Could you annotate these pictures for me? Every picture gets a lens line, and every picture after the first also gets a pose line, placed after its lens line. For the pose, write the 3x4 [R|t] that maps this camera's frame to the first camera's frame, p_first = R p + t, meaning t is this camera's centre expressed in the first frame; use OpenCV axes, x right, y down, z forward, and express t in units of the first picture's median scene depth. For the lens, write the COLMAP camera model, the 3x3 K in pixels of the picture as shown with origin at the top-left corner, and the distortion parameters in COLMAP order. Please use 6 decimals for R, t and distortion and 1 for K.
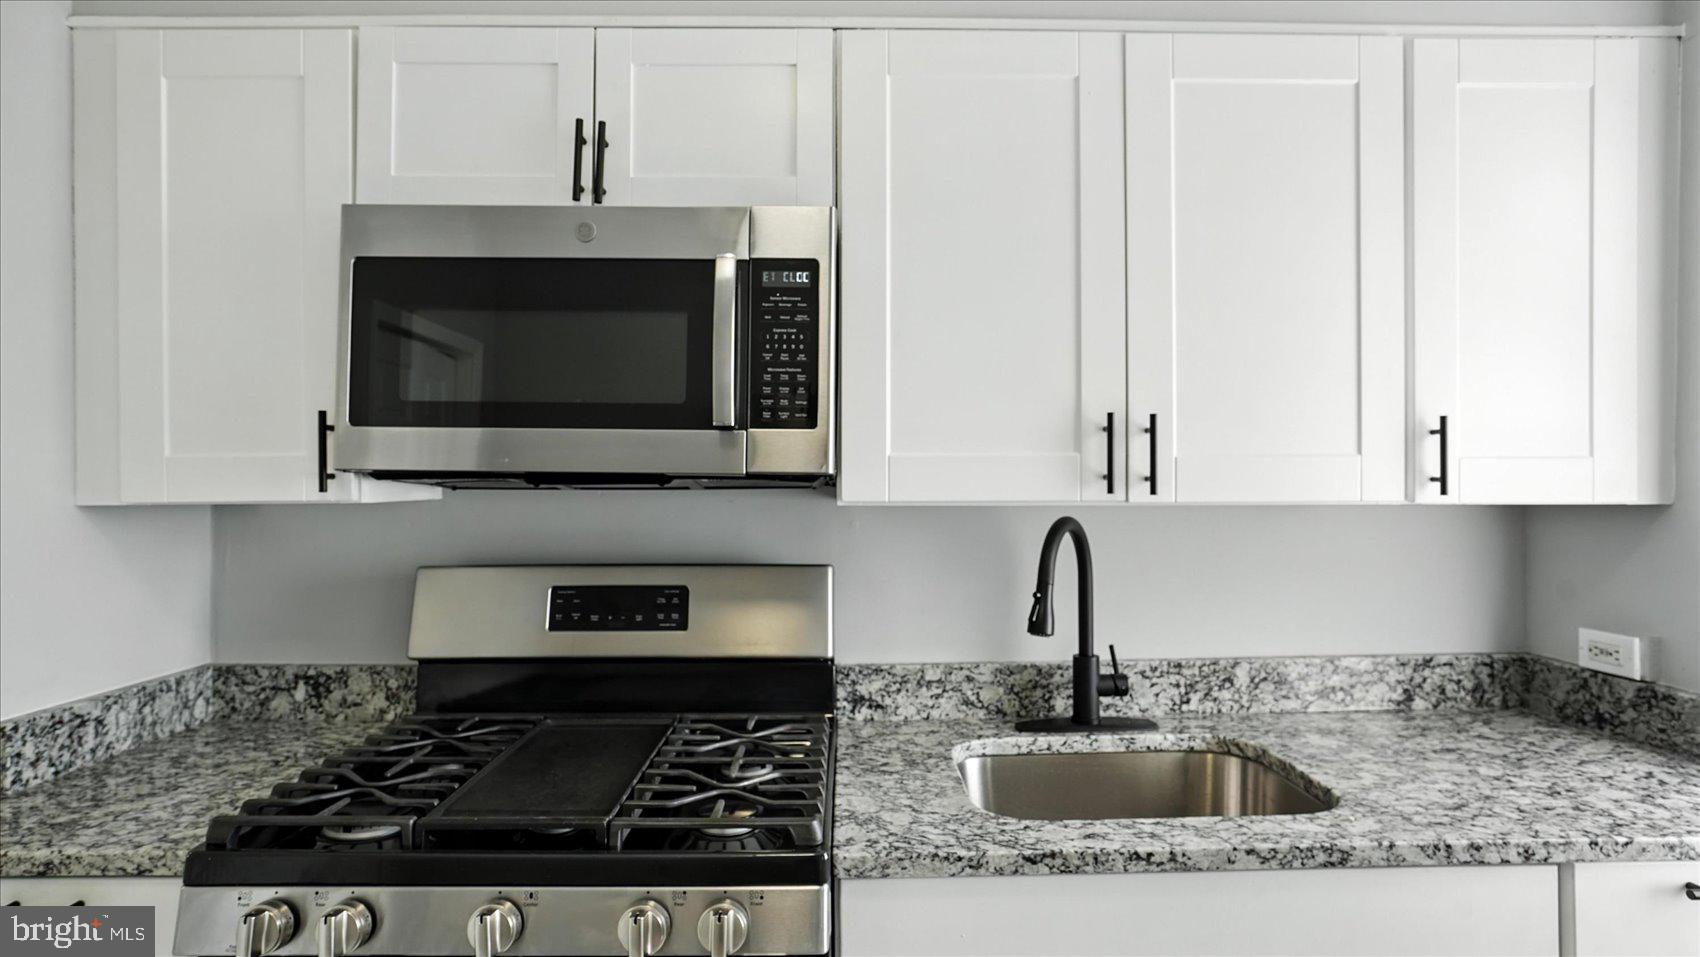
lens RADIAL K [[814.8, 0, 850.0], [0, 814.8, 478.5], [0, 0, 1]] dist [-0.060448, 0.023333]
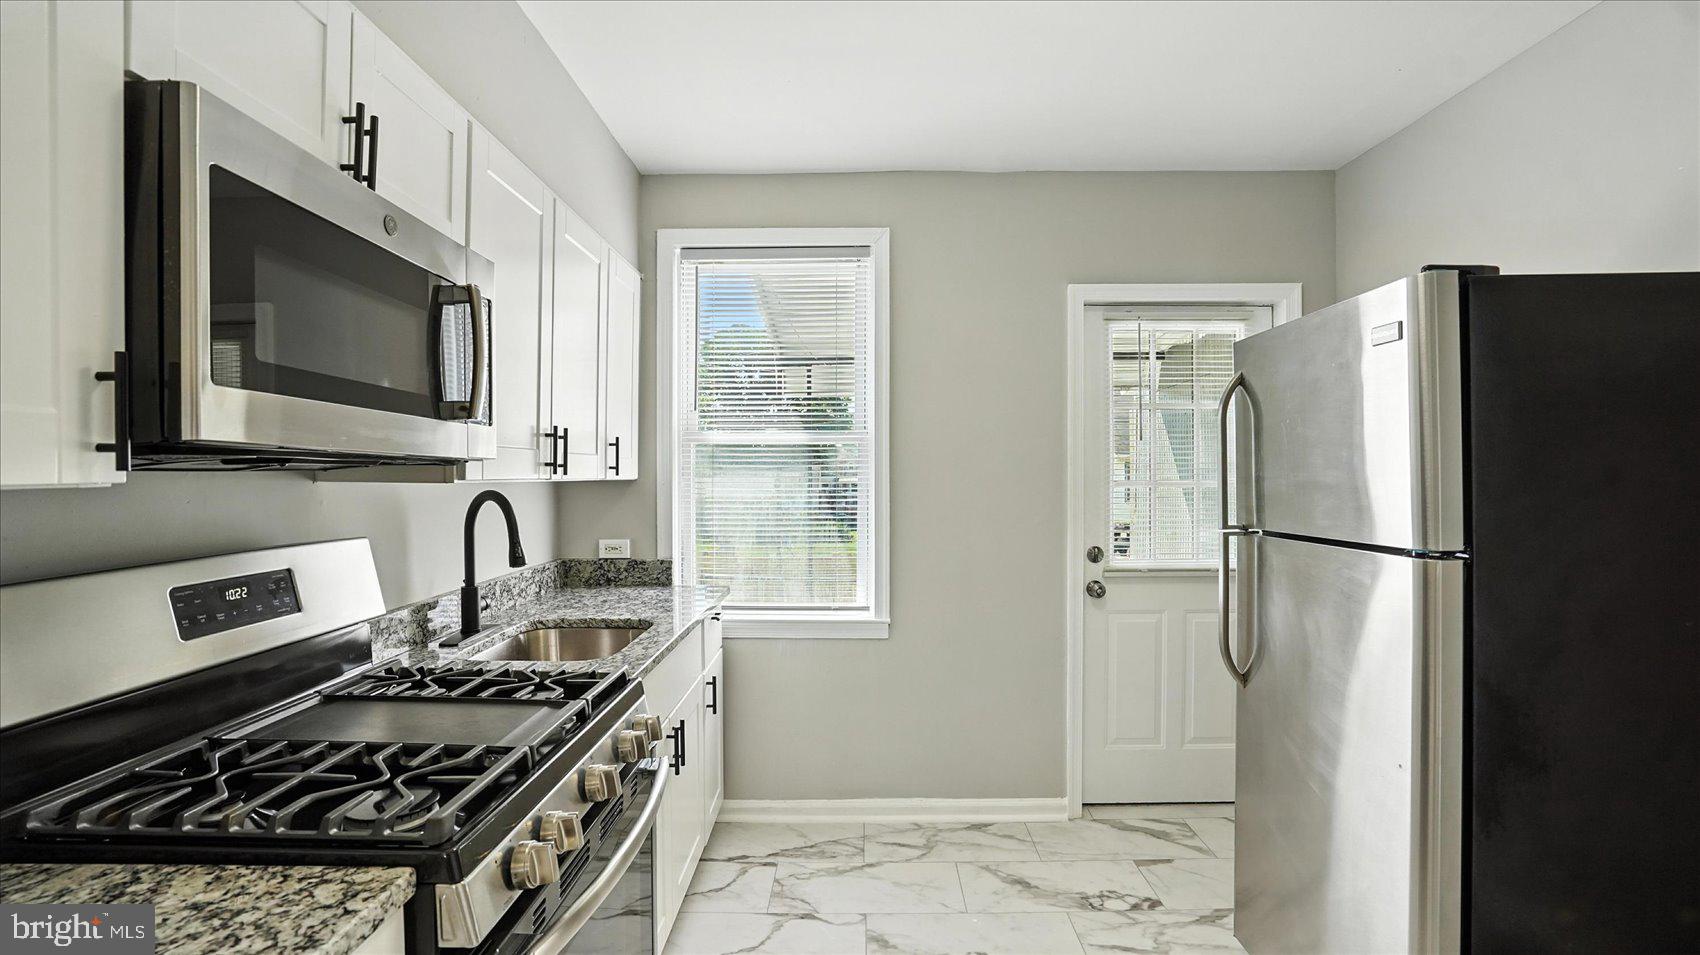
lens RADIAL K [[814.8, 0, 850.0], [0, 814.8, 477.5], [0, 0, 1]] dist [-0.060448, 0.023333]
pose [[0.007377, -0.004247, 0.999964, -1.222940], [-0.025866, 0.999656, 0.004436, 0.001215], [-0.999638, -0.025898, 0.007265, 0.339522]]
